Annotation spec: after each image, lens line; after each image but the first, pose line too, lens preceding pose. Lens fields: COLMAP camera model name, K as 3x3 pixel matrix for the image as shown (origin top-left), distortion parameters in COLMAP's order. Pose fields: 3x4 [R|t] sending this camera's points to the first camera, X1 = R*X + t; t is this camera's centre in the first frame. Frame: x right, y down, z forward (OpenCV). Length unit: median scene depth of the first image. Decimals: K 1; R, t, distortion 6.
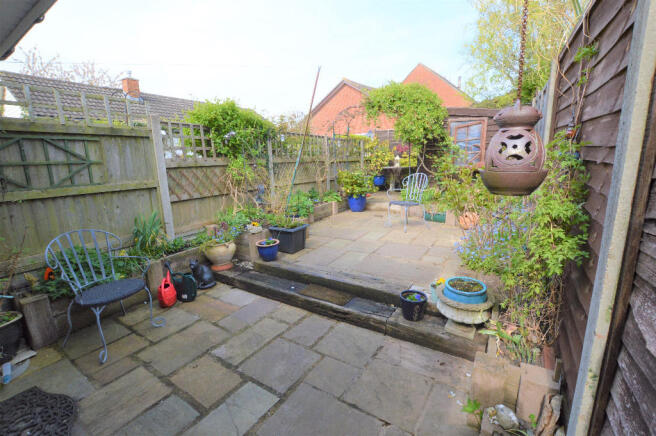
lens RADIAL K [[294.2, 0, 329.5], [0, 294.2, 220.0], [0, 0, 1]] dist [-0.030676, 0.002366]
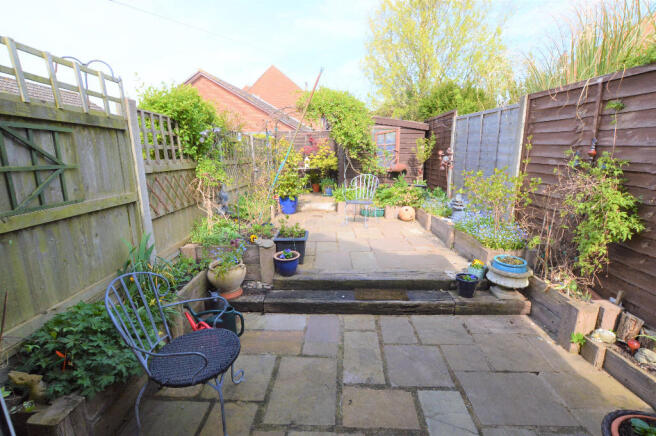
lens RADIAL K [[294.2, 0, 329.9], [0, 294.2, 220.2], [0, 0, 1]] dist [-0.030676, 0.002366]
pose [[0.863221, -0.092621, 0.496256, -0.637258], [0.090862, 0.995477, 0.027744, -0.051589], [-0.496581, 0.021142, 0.867733, 0.180711]]
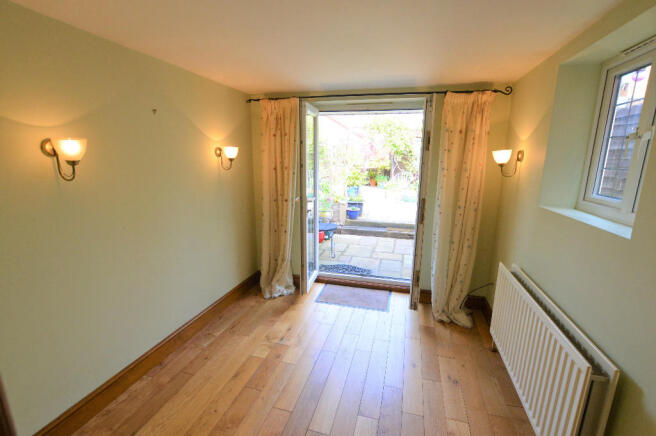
lens RADIAL K [[294.2, 0, 329.9], [0, 294.2, 217.9], [0, 0, 1]] dist [-0.030676, 0.002366]
pose [[0.947636, -0.028229, 0.318103, -1.083020], [0.029368, 0.999568, 0.001216, 0.147499], [-0.318000, 0.008190, 0.948055, -0.753258]]
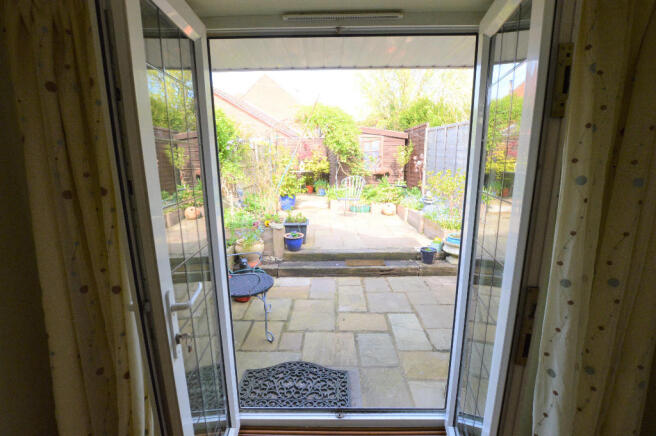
lens RADIAL K [[294.2, 0, 328.8], [0, 294.2, 219.0], [0, 0, 1]] dist [-0.030676, 0.002366]
pose [[0.846968, -0.086201, 0.524609, -0.844137], [0.094695, 0.995449, 0.010685, 0.013731], [-0.523142, 0.040628, 0.851276, -0.098924]]
